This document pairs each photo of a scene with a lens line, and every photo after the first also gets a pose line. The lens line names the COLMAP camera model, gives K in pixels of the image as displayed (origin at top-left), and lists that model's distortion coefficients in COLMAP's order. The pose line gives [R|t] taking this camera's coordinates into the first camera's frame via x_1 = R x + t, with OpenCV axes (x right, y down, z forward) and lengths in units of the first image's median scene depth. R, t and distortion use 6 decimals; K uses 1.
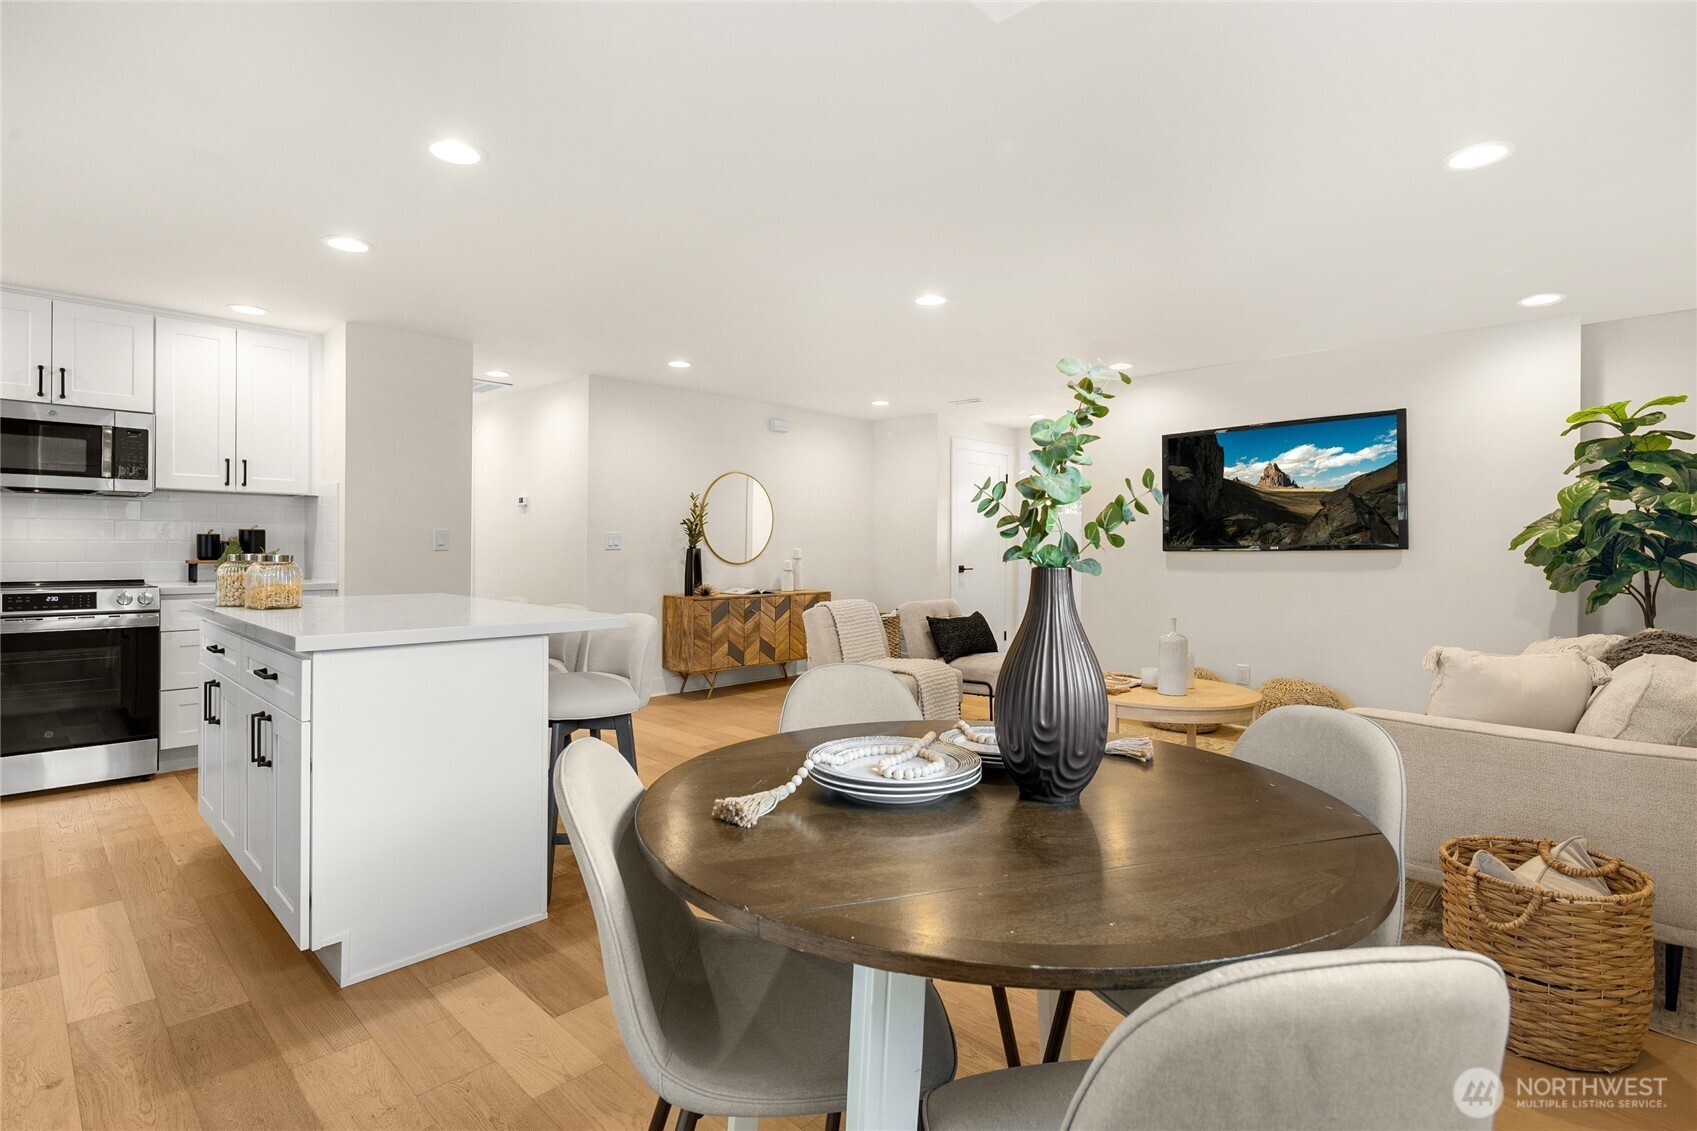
lens RADIAL K [[822.6, 0, 843.1], [0, 822.6, 546.4], [0, 0, 1]] dist [-0.001239, -0.000855]
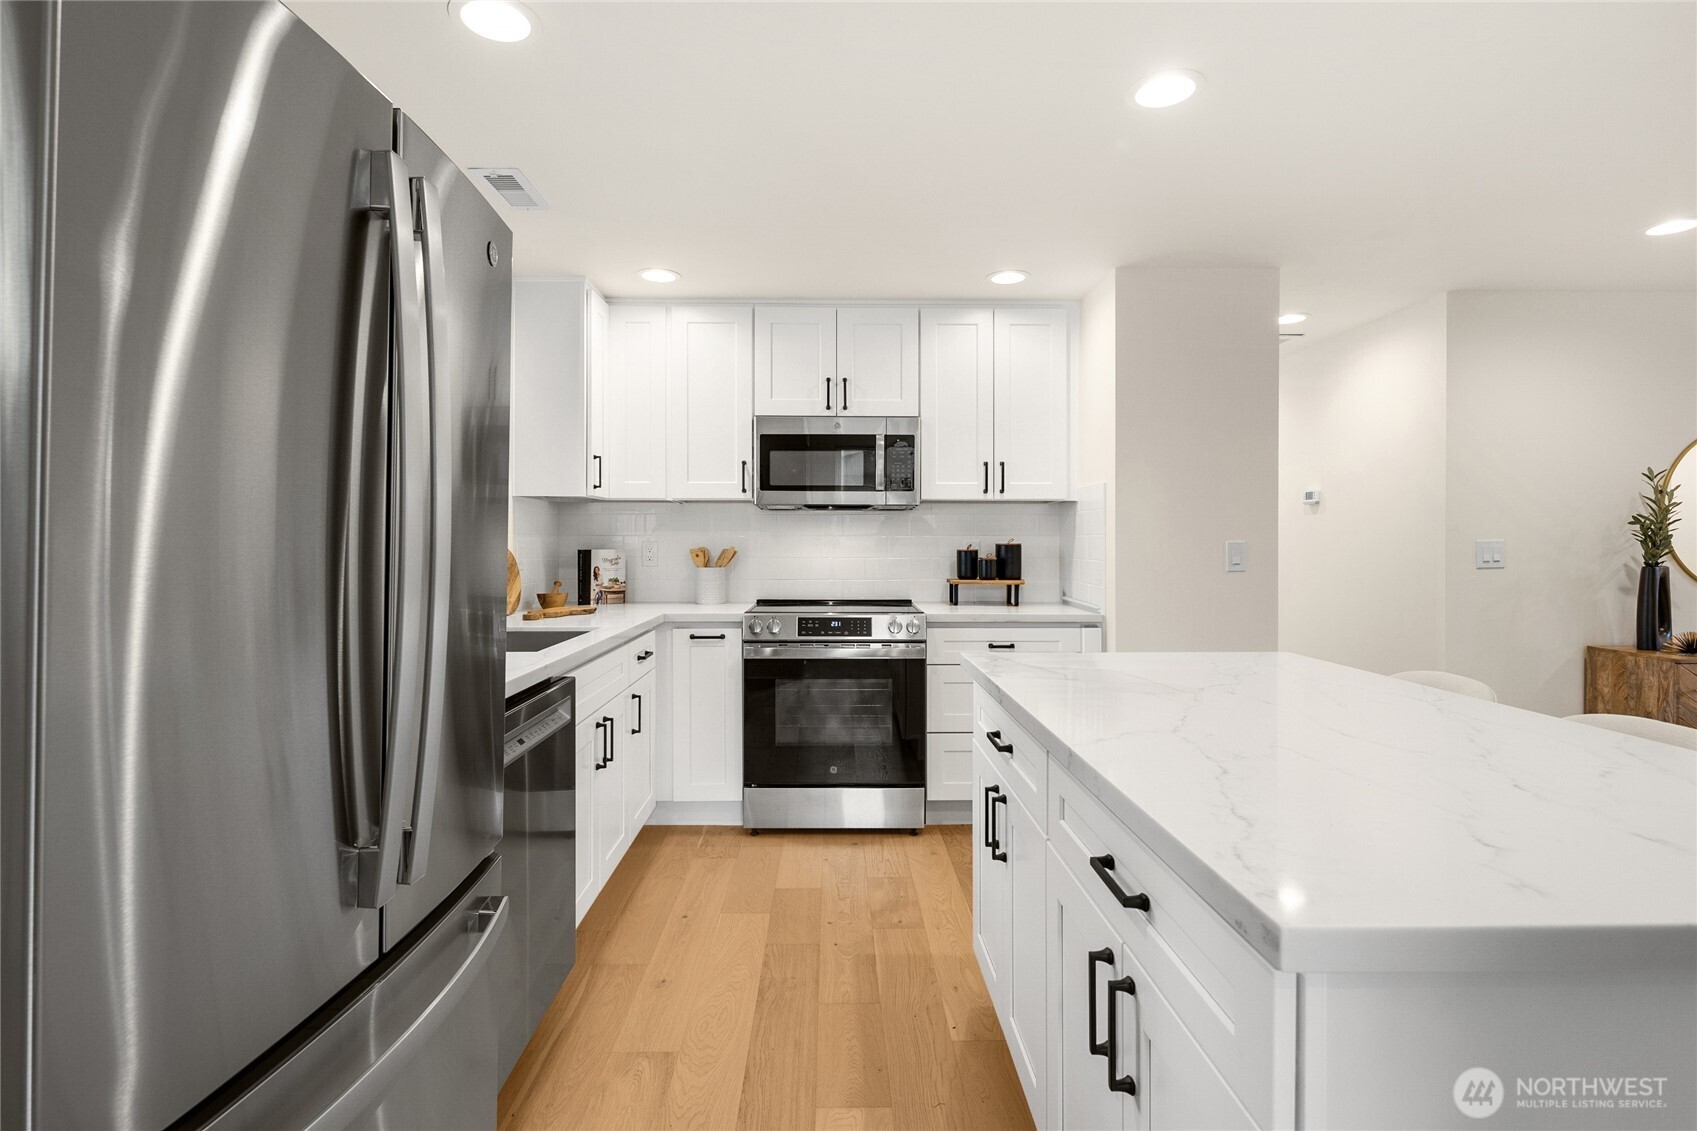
lens RADIAL K [[822.6, 0, 843.1], [0, 822.6, 546.4], [0, 0, 1]] dist [-0.001239, -0.000855]
pose [[0.707548, -0.003813, -0.706655, -0.245021], [0.004295, 0.999990, -0.001094, -0.018221], [0.706652, -0.002261, 0.707557, 0.283925]]
